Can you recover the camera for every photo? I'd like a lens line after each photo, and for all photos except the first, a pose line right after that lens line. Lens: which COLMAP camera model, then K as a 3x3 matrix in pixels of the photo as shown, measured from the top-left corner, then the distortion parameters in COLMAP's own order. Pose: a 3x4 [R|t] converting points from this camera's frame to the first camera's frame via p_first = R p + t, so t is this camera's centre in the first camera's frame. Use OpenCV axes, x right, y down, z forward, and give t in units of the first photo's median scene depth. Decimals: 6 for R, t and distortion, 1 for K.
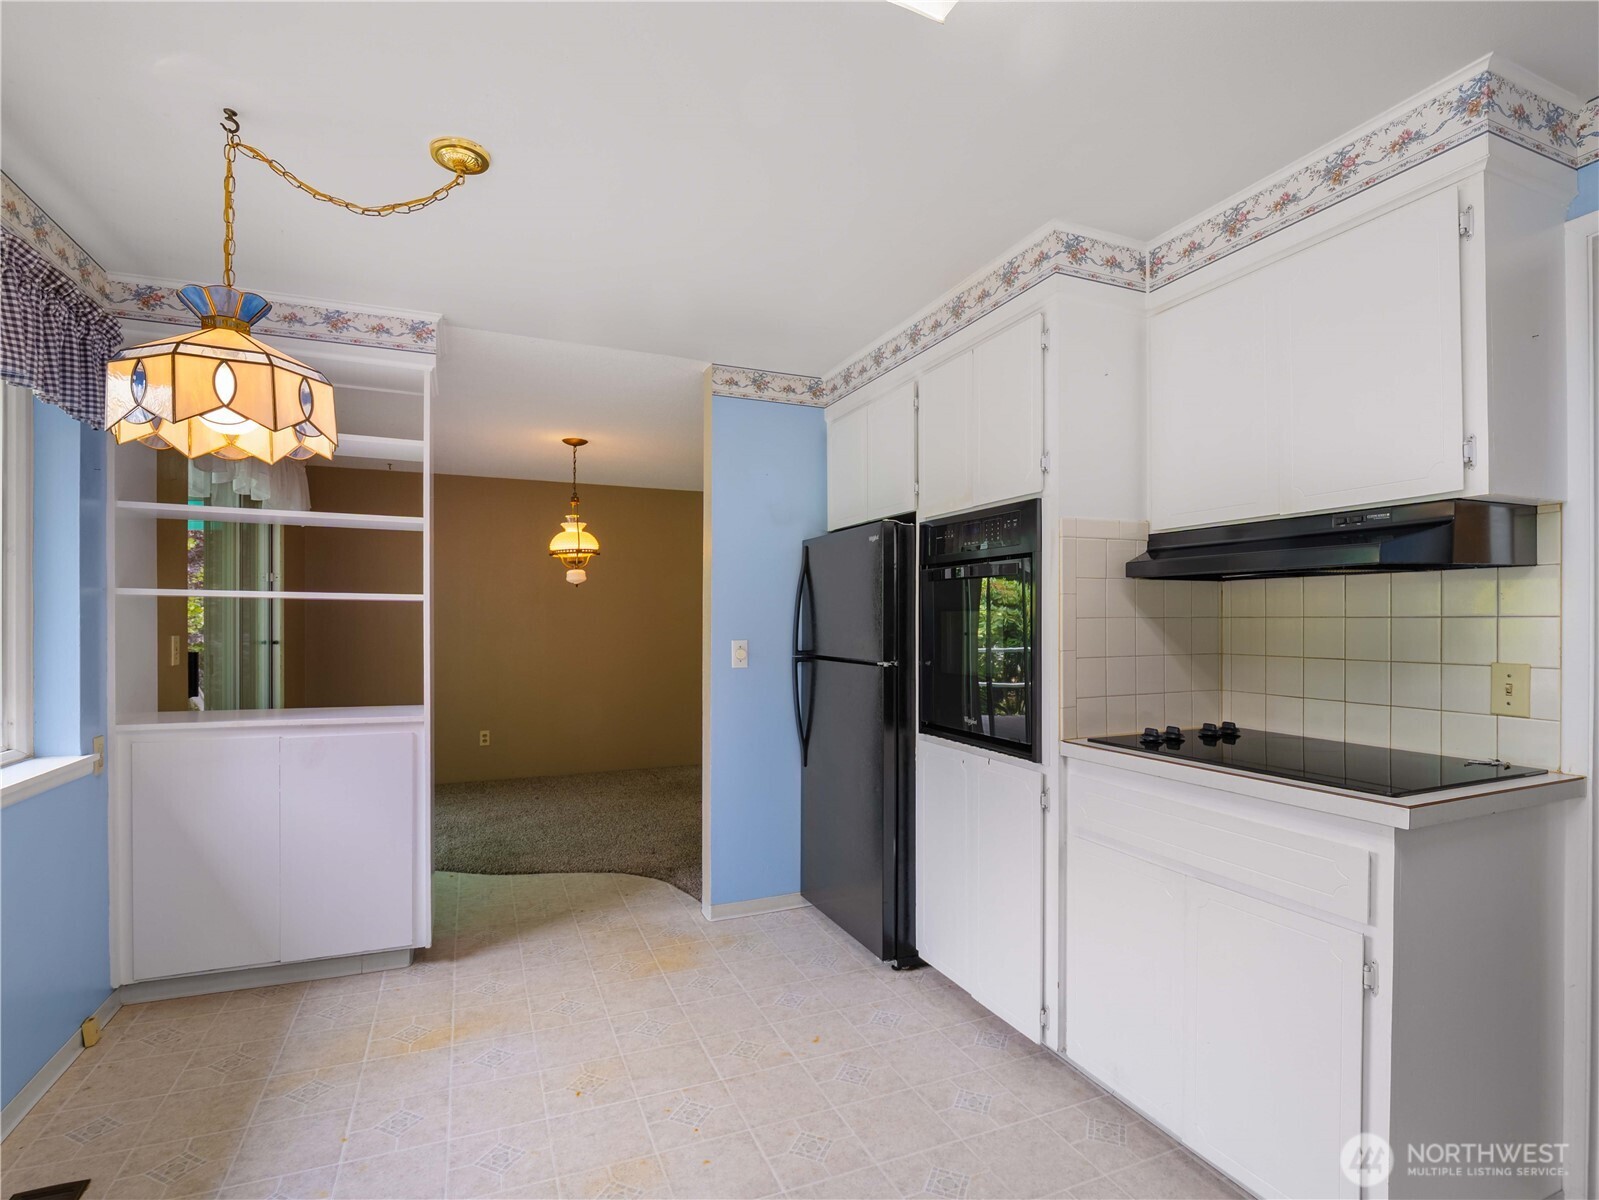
lens RADIAL K [[780.7, 0, 800.4], [0, 780.7, 606.3], [0, 0, 1]] dist [-0.017811, -0.000693]
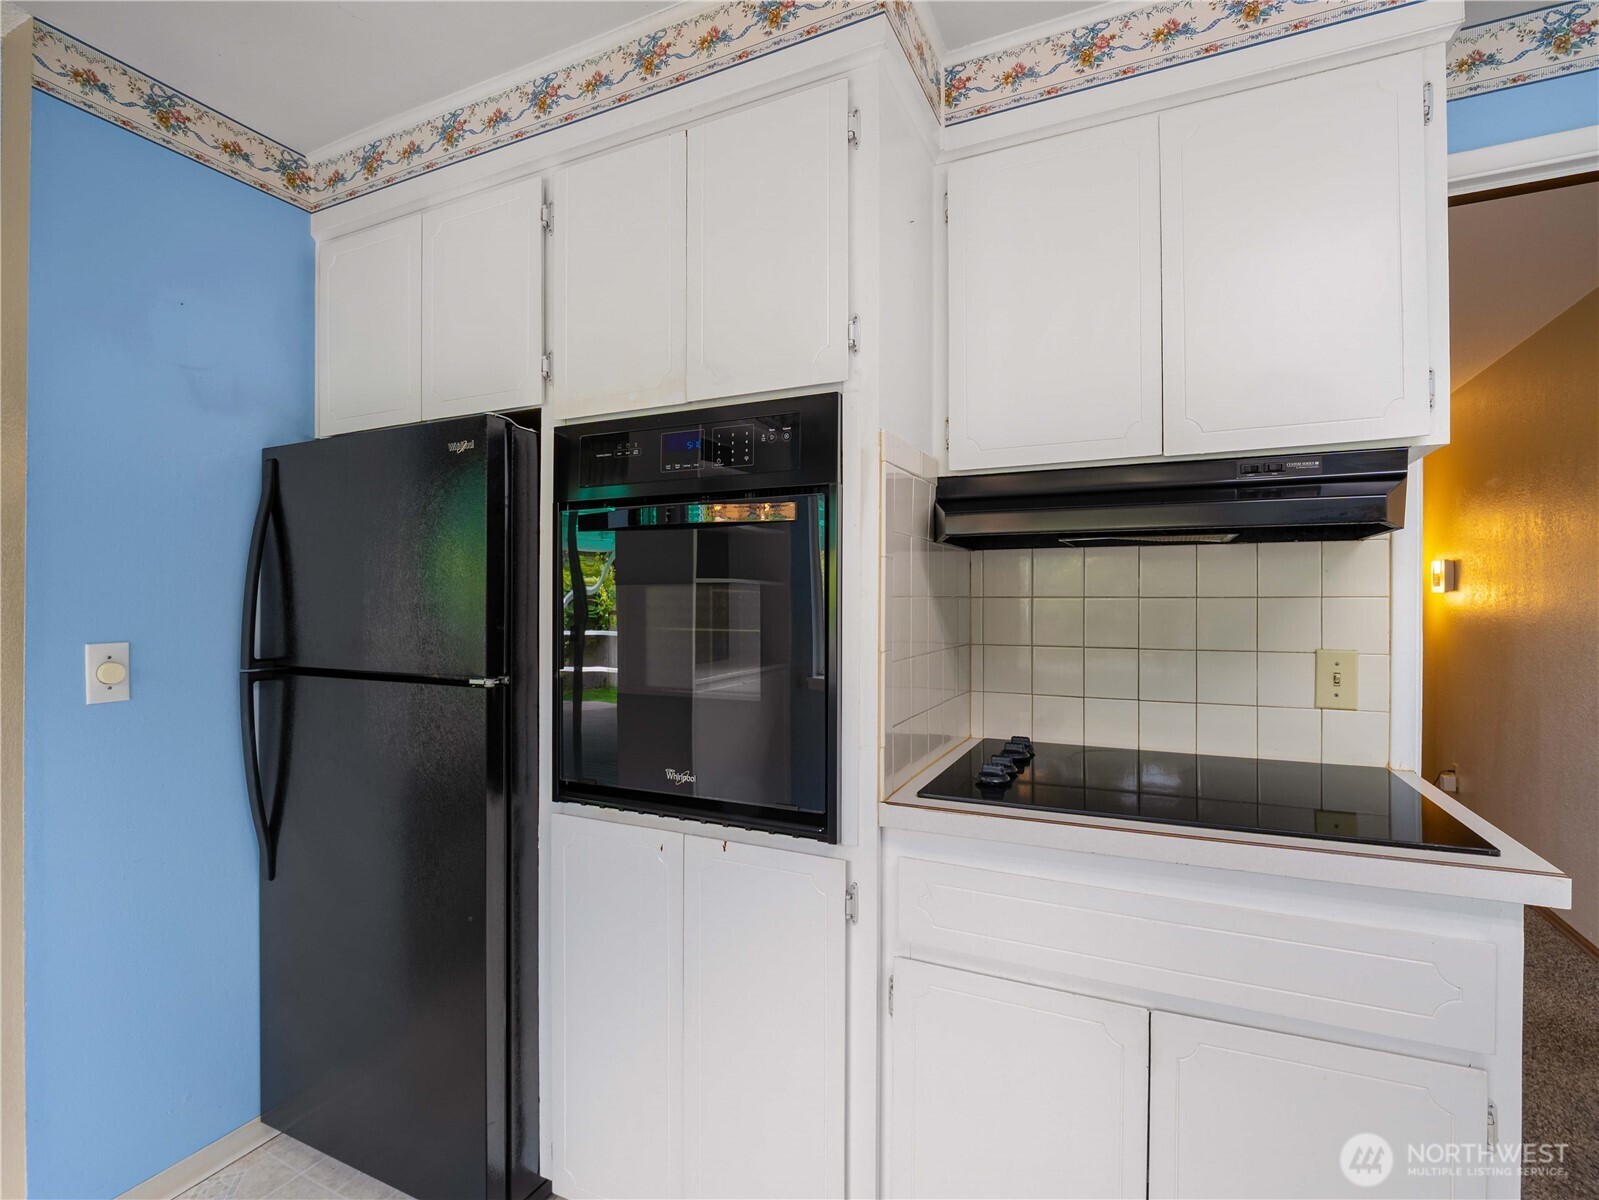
lens RADIAL K [[767.6, 0, 799.5], [0, 767.6, 600.0], [0, 0, 1]] dist [-0.018371, 0.001208]
pose [[0.752972, 0.001321, 0.658052, -0.080629], [-0.011780, 0.999865, 0.011473, 0.009230], [-0.657947, -0.016391, 0.752885, 0.489317]]
